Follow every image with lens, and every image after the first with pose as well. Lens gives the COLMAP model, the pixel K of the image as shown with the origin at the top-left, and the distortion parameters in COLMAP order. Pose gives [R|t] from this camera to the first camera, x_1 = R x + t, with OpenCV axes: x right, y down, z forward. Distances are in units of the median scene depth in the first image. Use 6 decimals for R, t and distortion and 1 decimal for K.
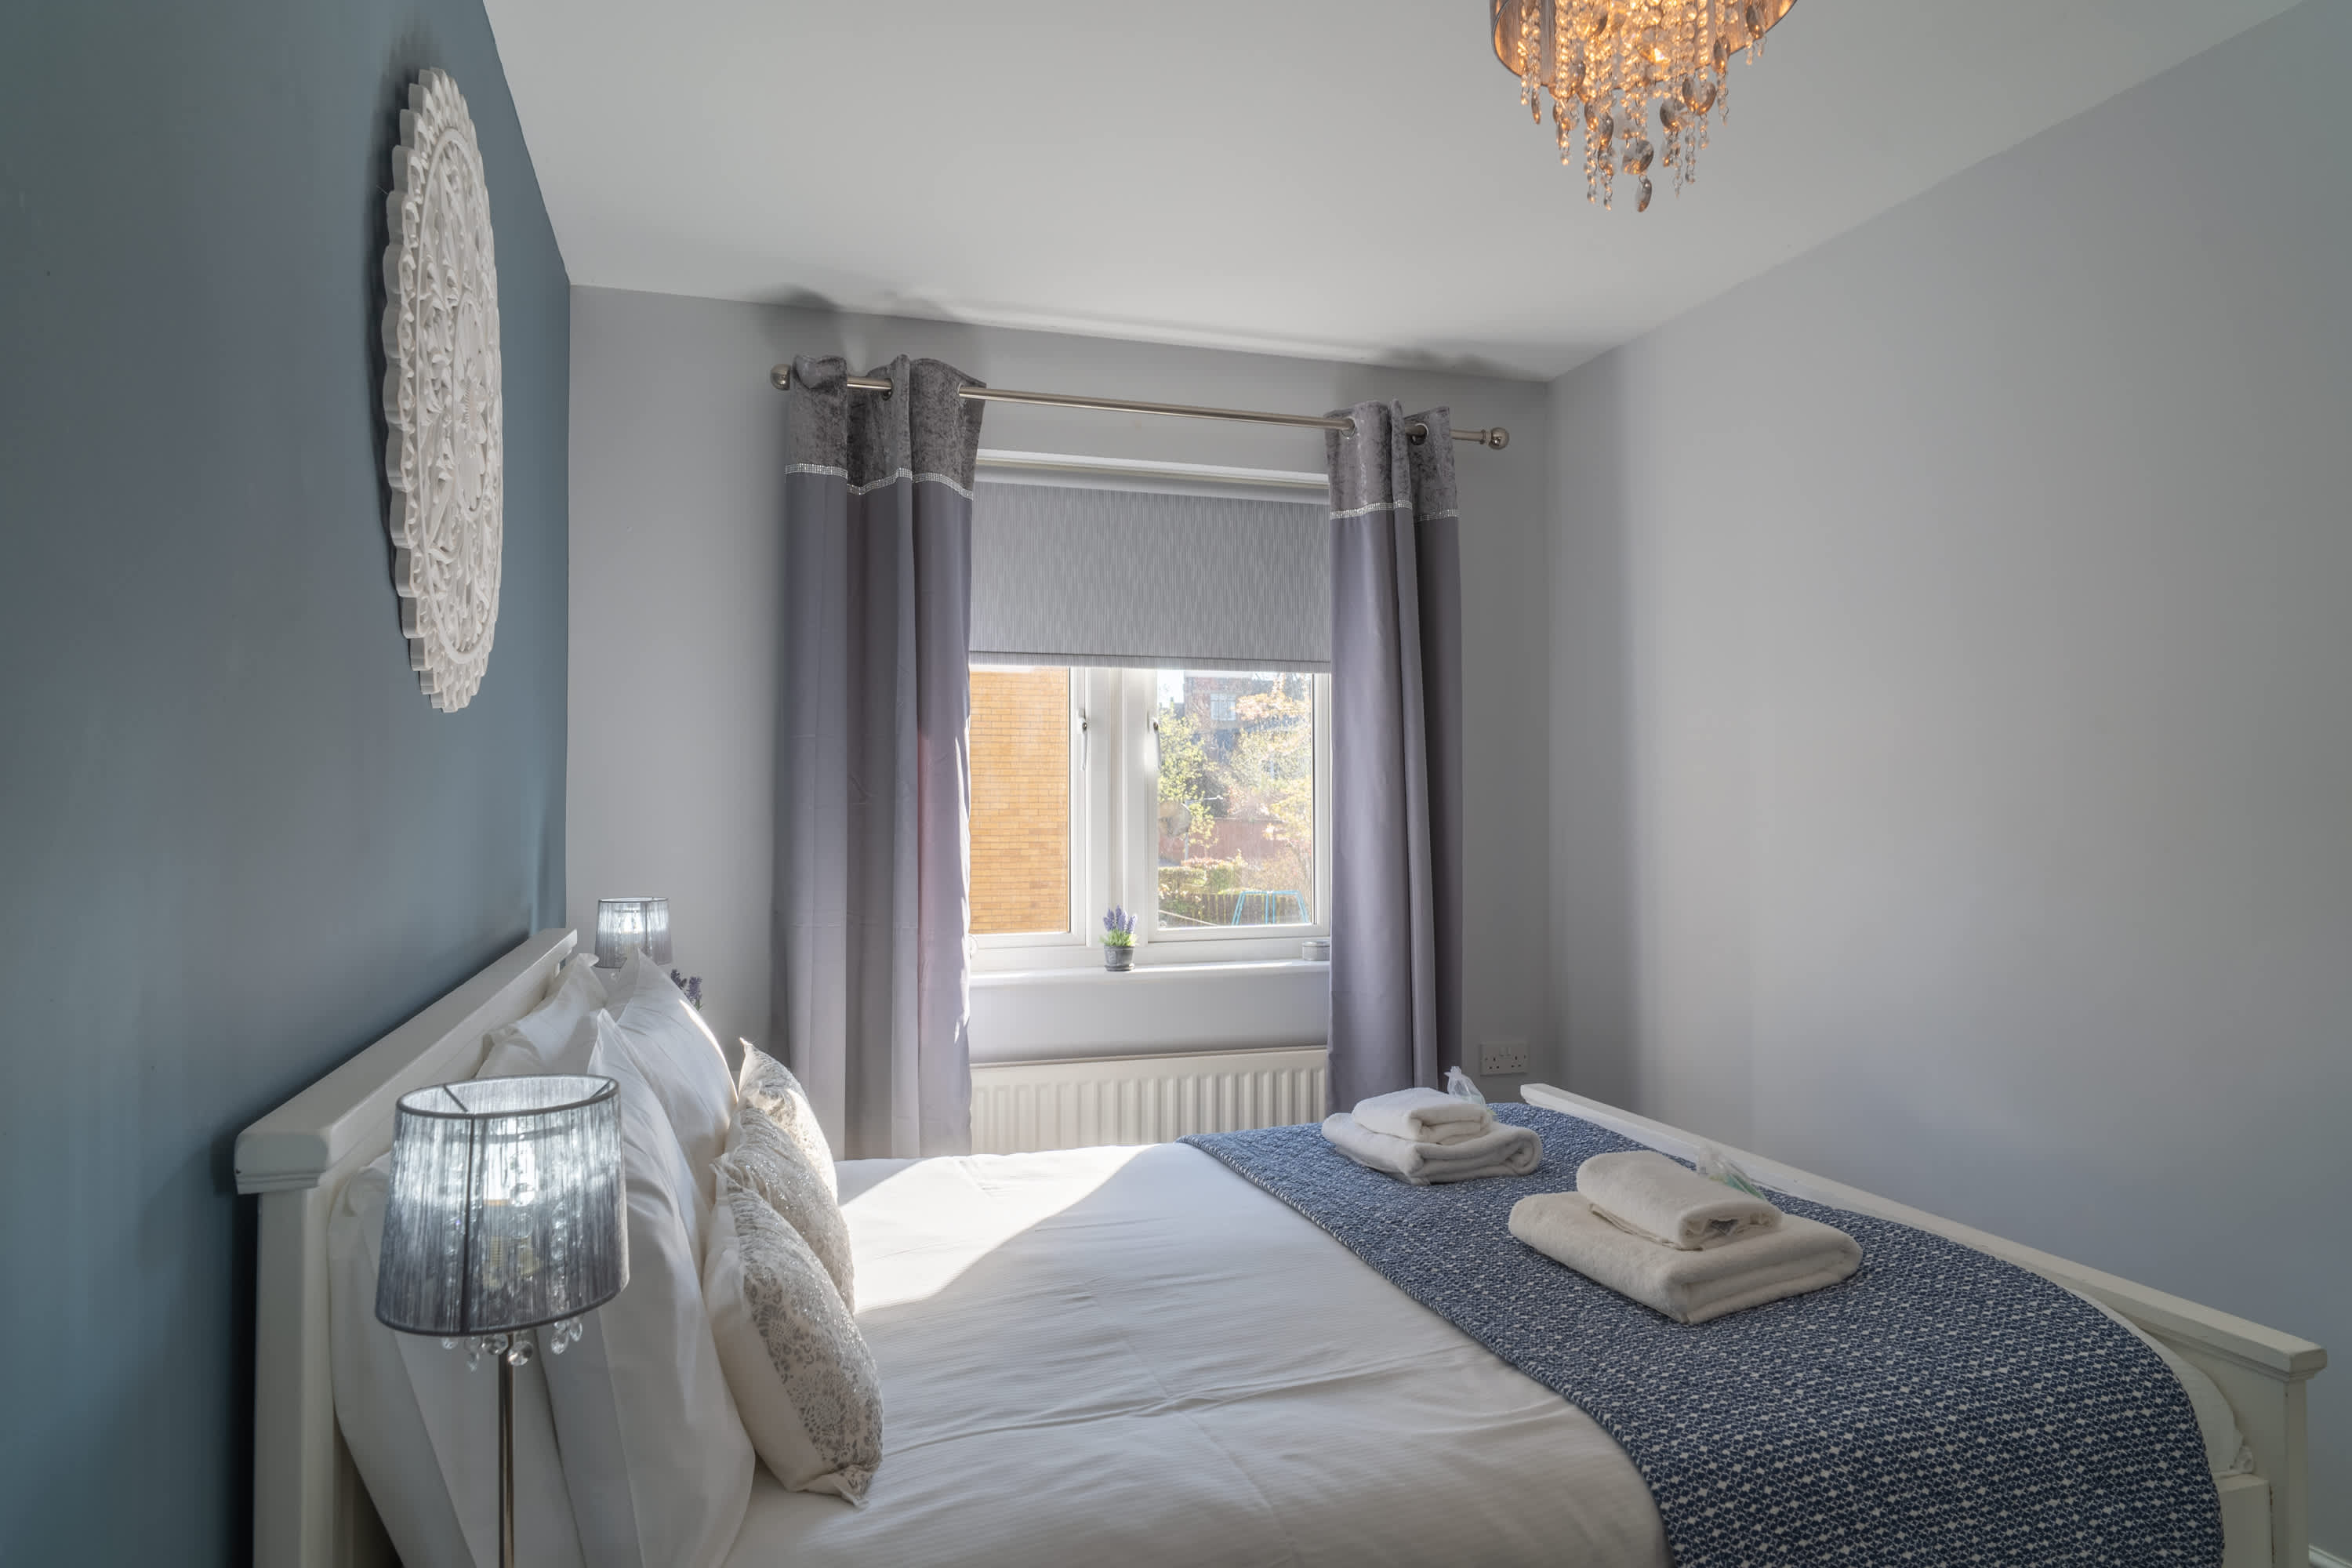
lens RADIAL K [[1448.0, 0, 1161.5], [0, 1448.0, 786.6], [0, 0, 1]] dist [-0.002283, 0.001401]
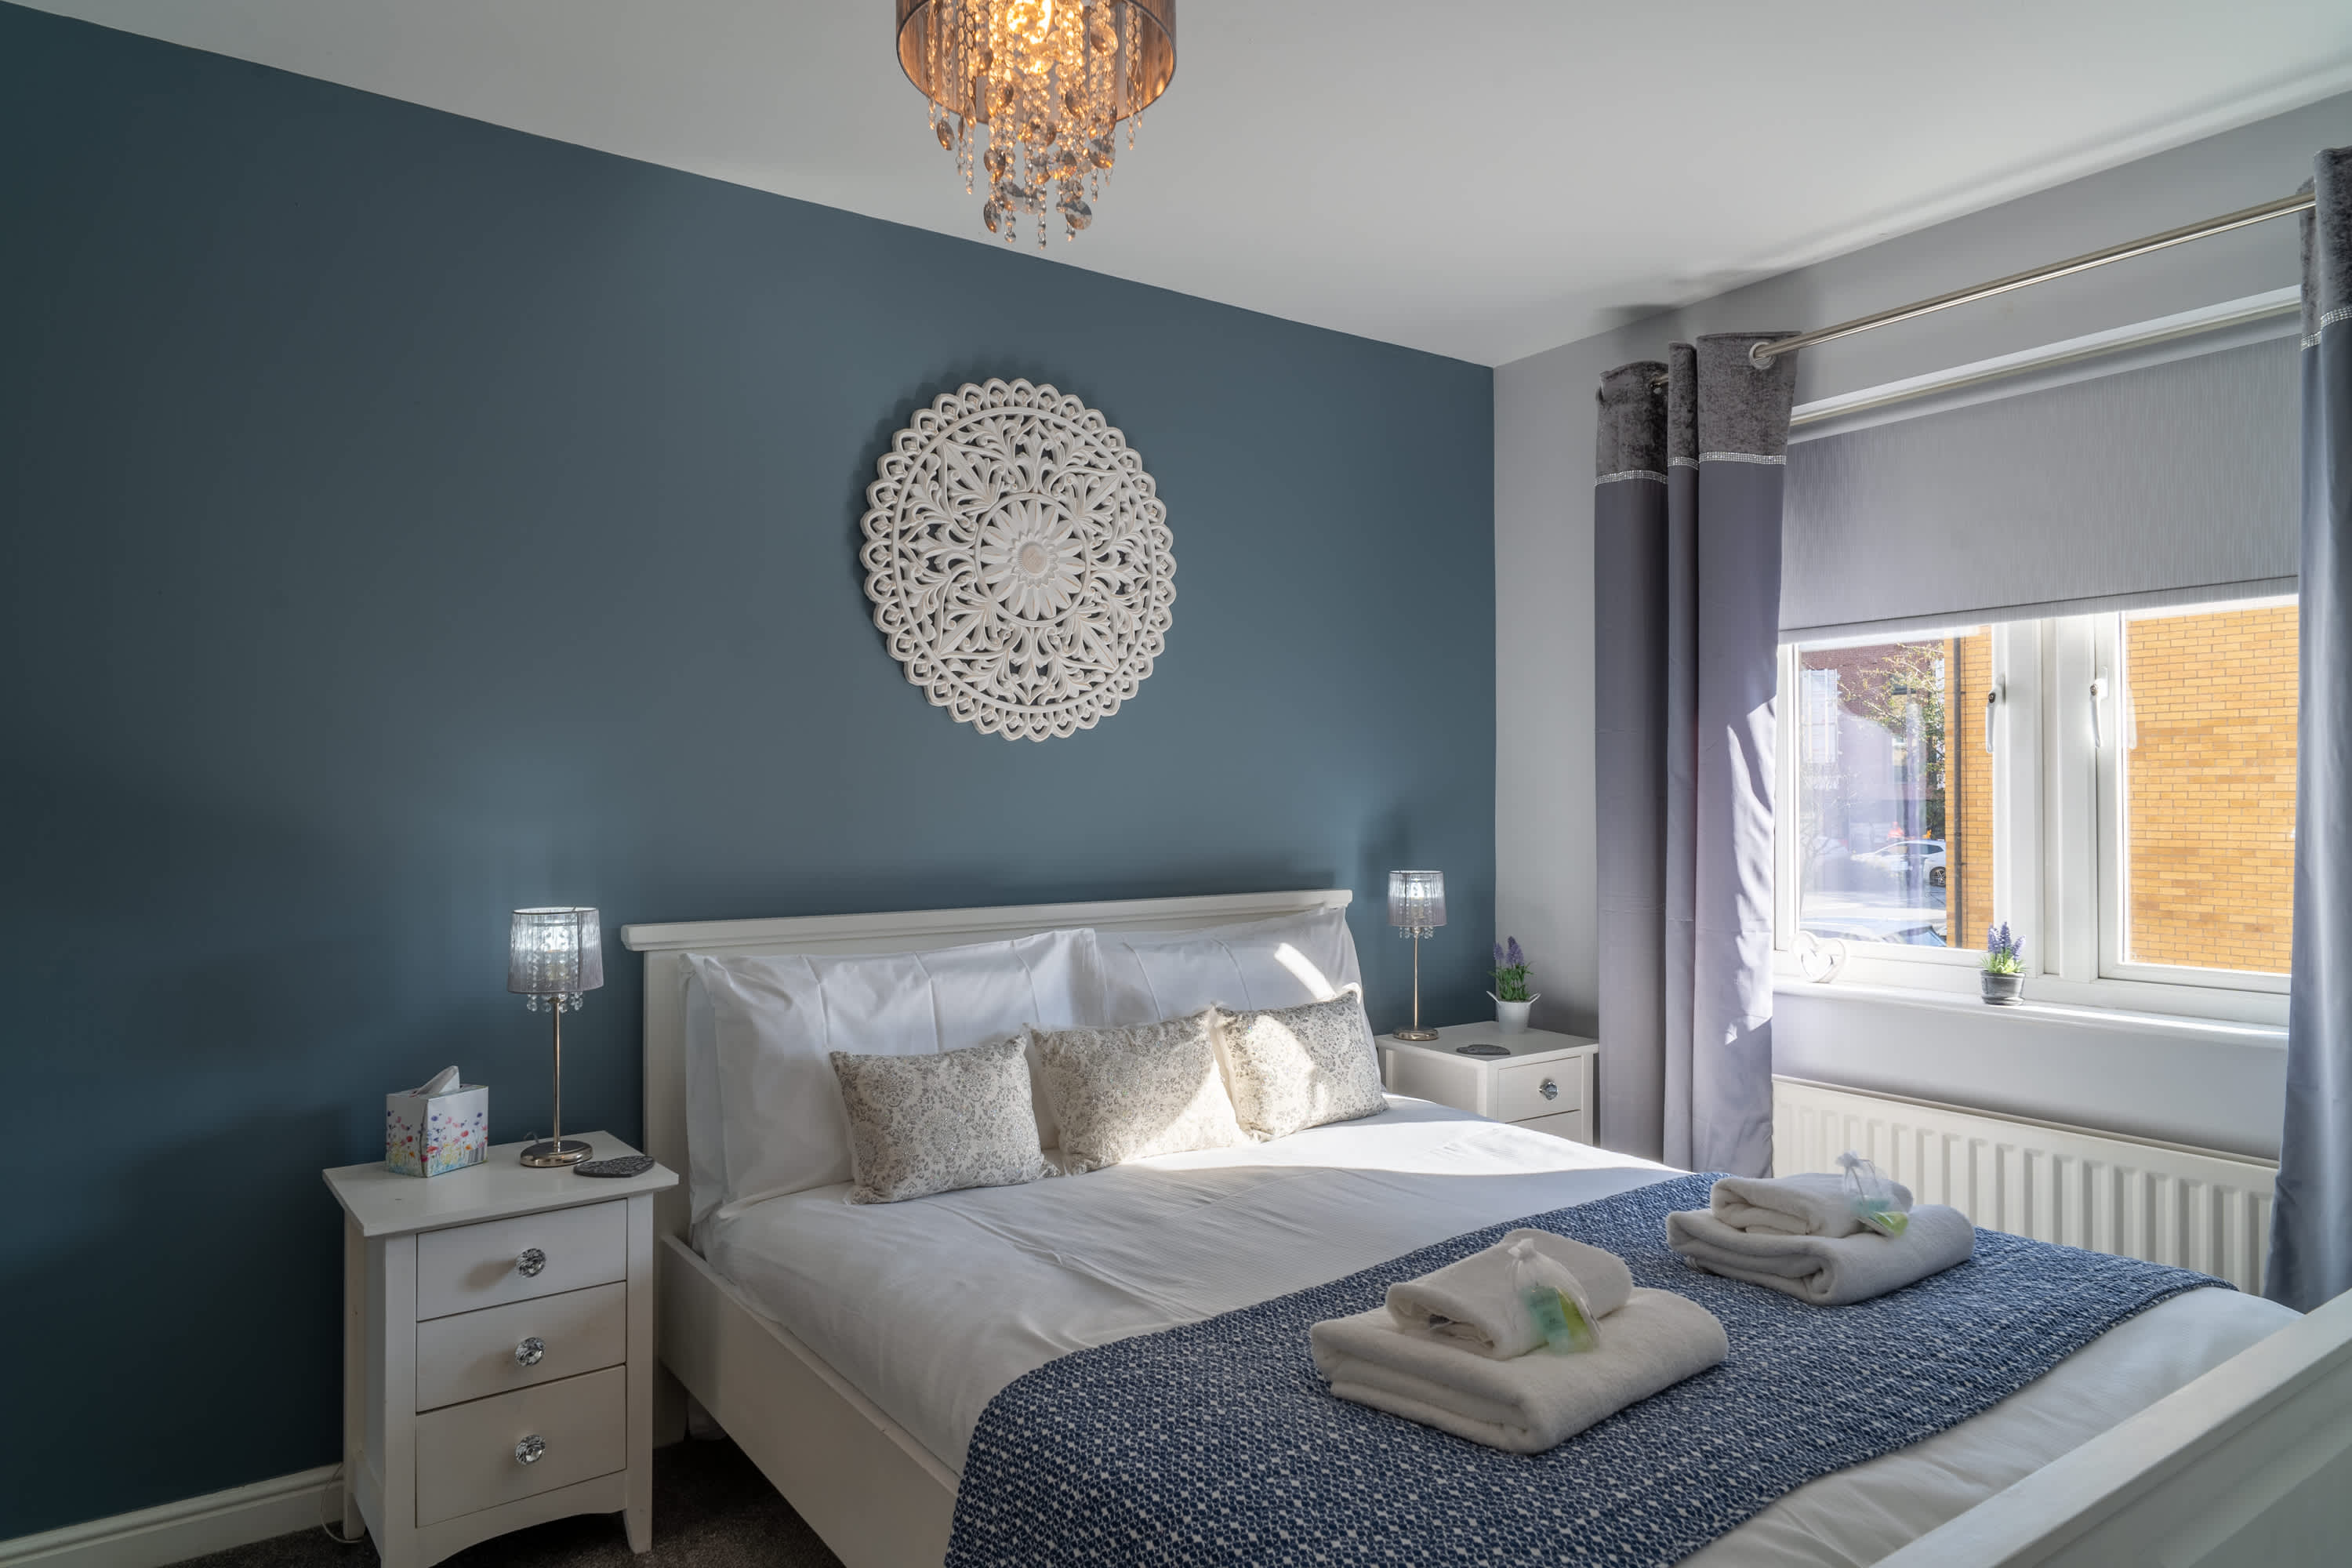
lens RADIAL K [[1448.0, 0, 1161.5], [0, 1448.0, 786.6], [0, 0, 1]] dist [-0.002283, 0.001401]
pose [[0.286829, -0.006283, -0.957961, 1.090731], [0.014734, 0.999889, -0.002147, 0.005091], [0.957869, -0.013499, 0.286890, 0.609059]]
